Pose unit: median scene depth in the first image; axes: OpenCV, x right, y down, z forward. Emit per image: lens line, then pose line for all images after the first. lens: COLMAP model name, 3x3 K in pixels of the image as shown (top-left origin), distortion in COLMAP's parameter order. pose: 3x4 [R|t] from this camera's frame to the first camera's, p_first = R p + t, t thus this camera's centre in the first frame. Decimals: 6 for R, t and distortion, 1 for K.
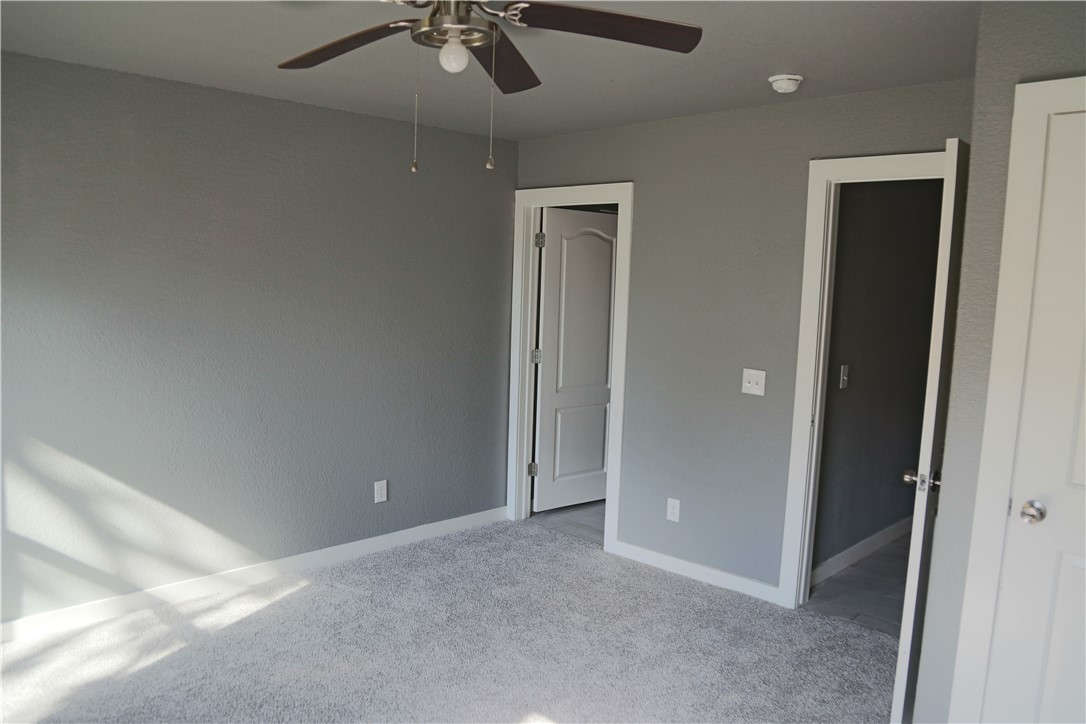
lens RADIAL K [[773.8, 0, 543.0], [0, 773.8, 362.0], [0, 0, 1]] dist [-0.060153, 0.002639]
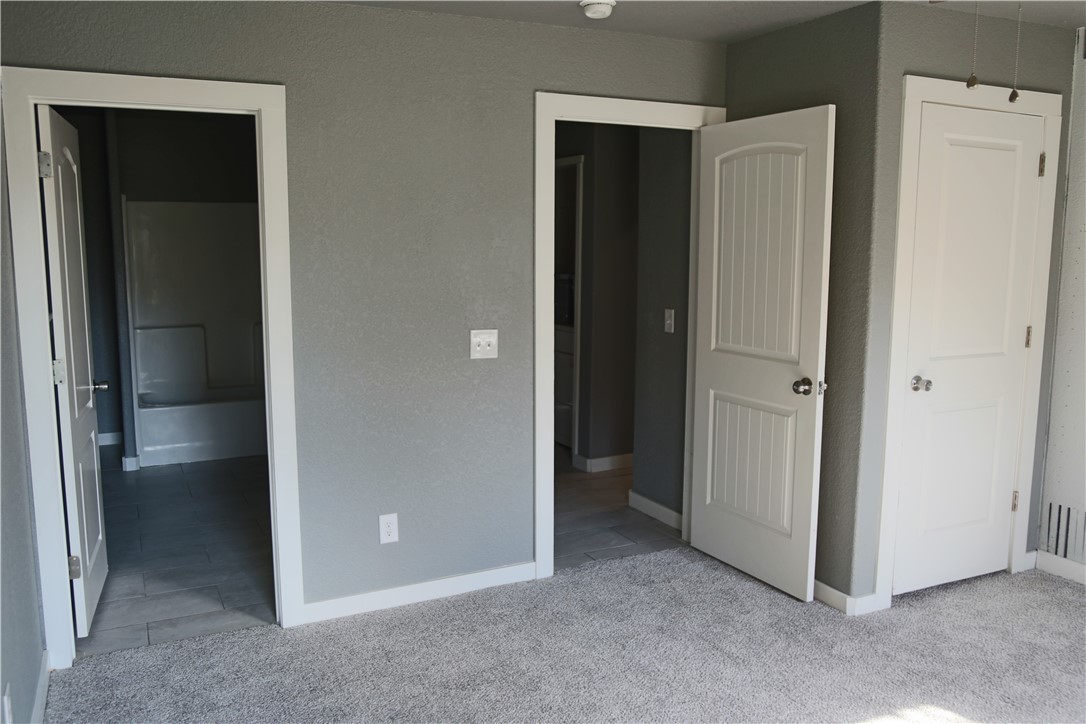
lens RADIAL K [[876.7, 0, 543.0], [0, 876.7, 362.0], [0, 0, 1]] dist [-0.058087, 0.003457]
pose [[0.357361, -0.155319, 0.920961, -0.550155], [0.111363, 0.986126, 0.123097, -0.061292], [-0.927303, 0.058571, 0.369700, 0.525879]]
